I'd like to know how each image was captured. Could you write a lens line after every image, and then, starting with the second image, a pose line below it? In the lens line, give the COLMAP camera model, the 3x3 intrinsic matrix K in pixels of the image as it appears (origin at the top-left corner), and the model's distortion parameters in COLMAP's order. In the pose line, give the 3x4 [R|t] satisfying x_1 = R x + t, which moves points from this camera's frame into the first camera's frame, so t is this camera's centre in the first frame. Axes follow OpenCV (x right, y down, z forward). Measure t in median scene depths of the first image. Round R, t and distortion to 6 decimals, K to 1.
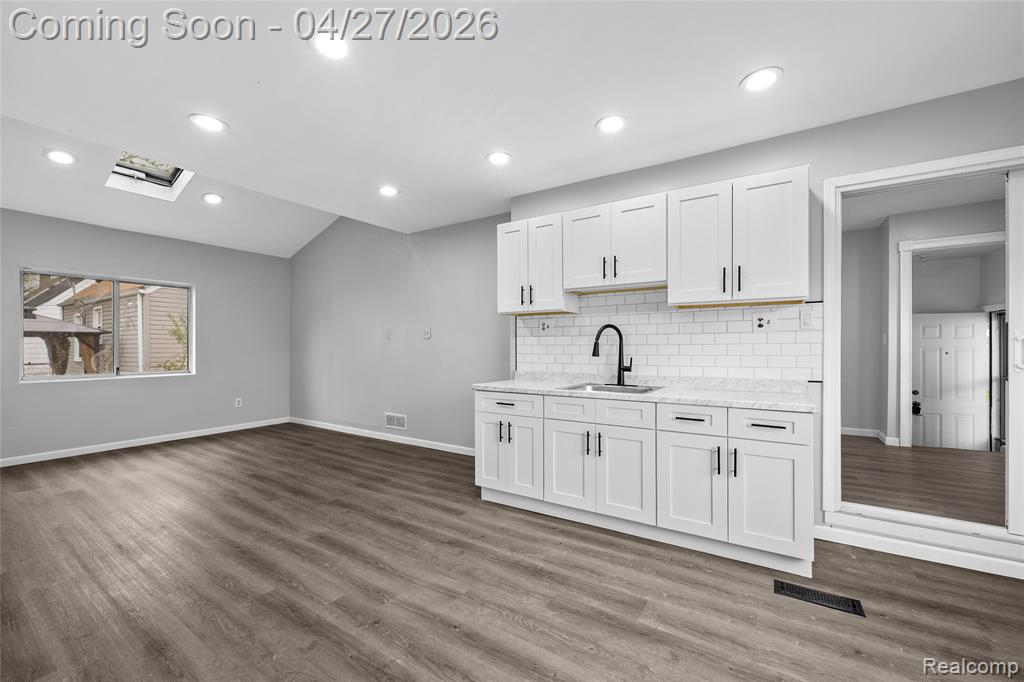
lens RADIAL K [[406.7, 0, 513.5], [0, 406.7, 345.3], [0, 0, 1]] dist [0.000865, -0.000195]
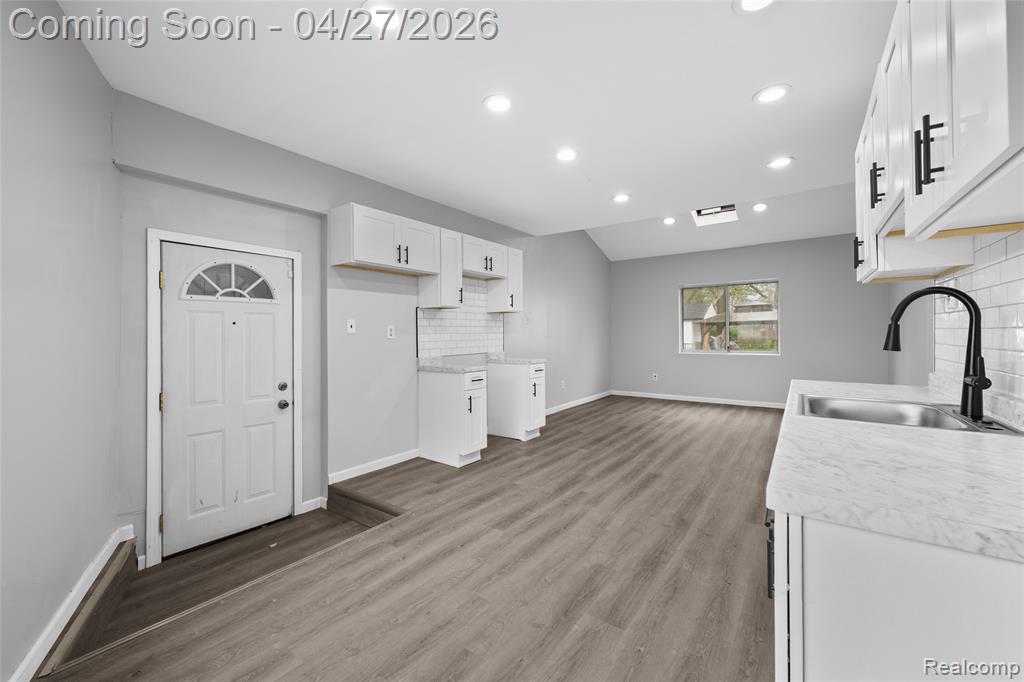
lens RADIAL K [[406.7, 0, 511.1], [0, 406.7, 333.4], [0, 0, 1]] dist [0.000865, -0.000195]
pose [[-0.047053, 0.001275, -0.998892, 0.774942], [0.008755, 0.999961, 0.000864, 0.000197], [0.998854, -0.008705, -0.047063, 0.523408]]
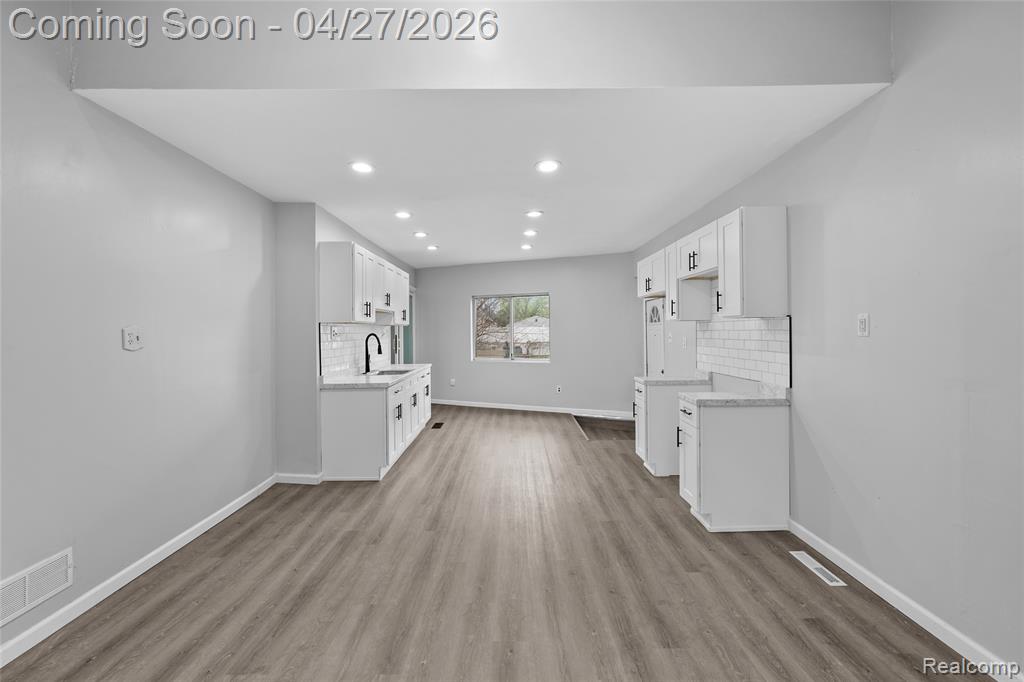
lens RADIAL K [[406.7, 0, 512.2], [0, 406.7, 334.4], [0, 0, 1]] dist [0.000865, -0.000195]
pose [[-0.553527, -0.001127, 0.832830, -1.396078], [0.003006, 0.999990, 0.003352, -0.054279], [-0.832826, 0.004359, -0.553518, 1.459594]]
